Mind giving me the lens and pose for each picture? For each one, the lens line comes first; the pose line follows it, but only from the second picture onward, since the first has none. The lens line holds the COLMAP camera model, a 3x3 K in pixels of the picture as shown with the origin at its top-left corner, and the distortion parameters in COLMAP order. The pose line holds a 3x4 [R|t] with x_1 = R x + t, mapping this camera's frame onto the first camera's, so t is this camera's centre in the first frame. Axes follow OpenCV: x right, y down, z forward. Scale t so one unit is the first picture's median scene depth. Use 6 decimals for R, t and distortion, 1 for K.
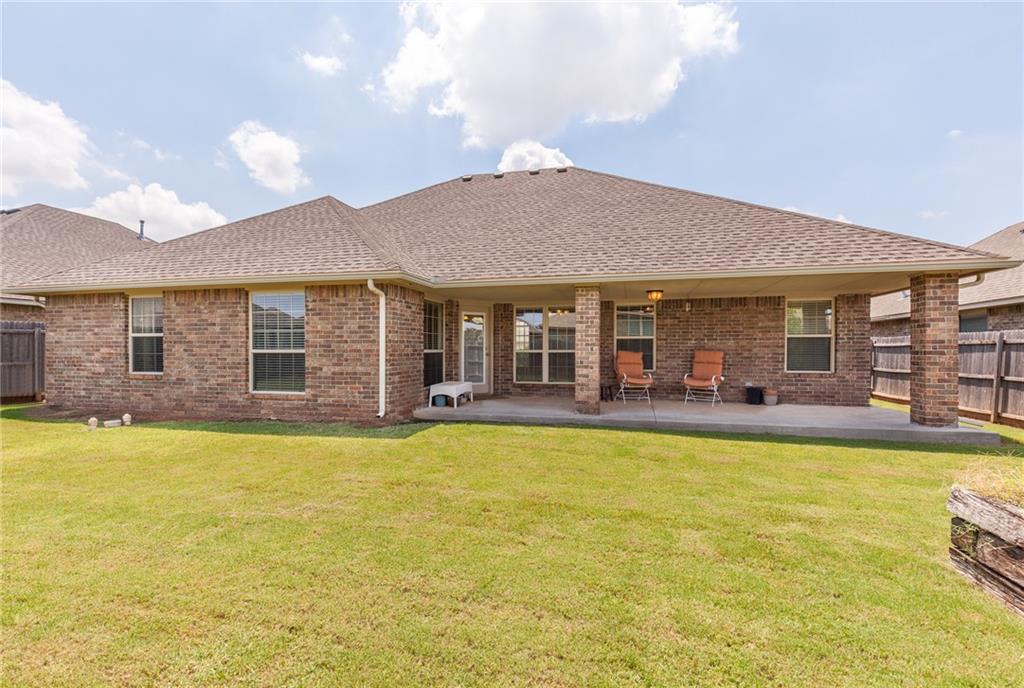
lens RADIAL K [[466.9, 0, 509.6], [0, 466.9, 349.8], [0, 0, 1]] dist [0.005280, 0.000012]
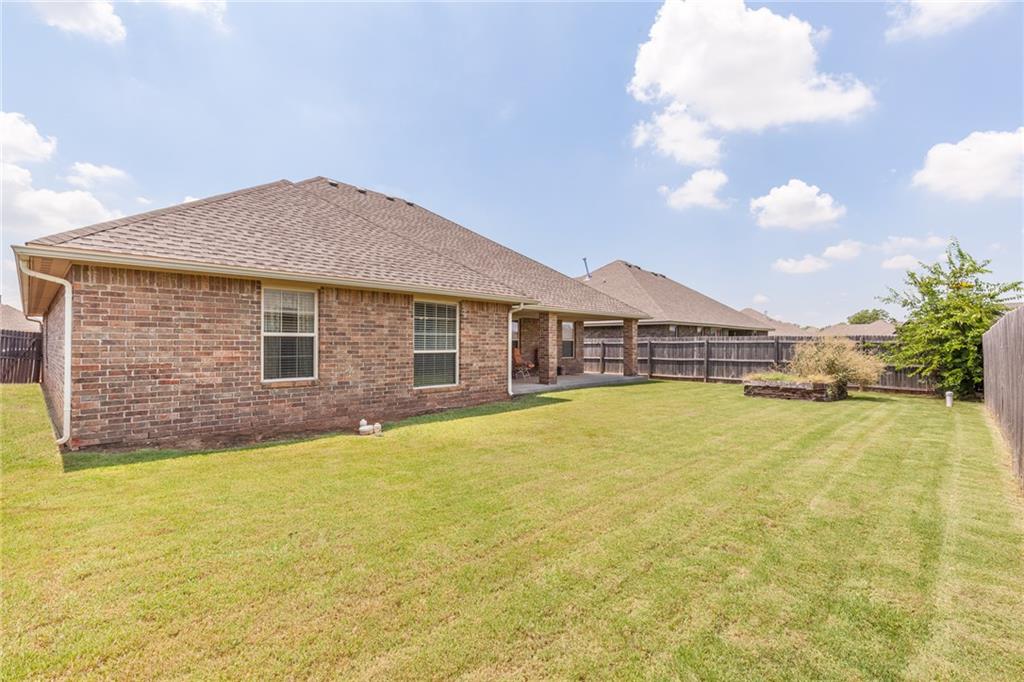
lens RADIAL K [[466.6, 0, 515.1], [0, 466.6, 336.4], [0, 0, 1]] dist [0.008417, -0.000390]
pose [[0.488568, 0.013544, 0.872421, -1.380571], [-0.001108, 0.999888, -0.014902, -0.016986], [-0.872525, 0.006314, 0.488528, 0.241046]]
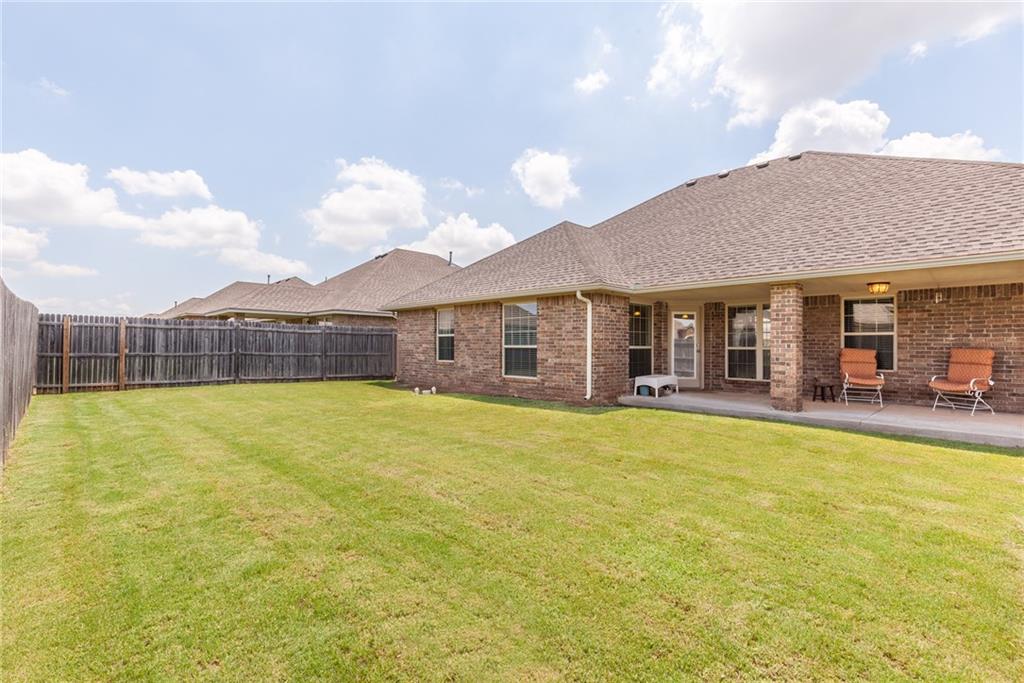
lens RADIAL K [[464.5, 0, 510.9], [0, 464.5, 337.8], [0, 0, 1]] dist [0.012602, -0.000156]
pose [[0.854023, -0.004925, -0.520212, 0.177520], [-0.006041, 0.999794, -0.019383, 0.003555], [0.520200, 0.019696, 0.853817, -0.159212]]
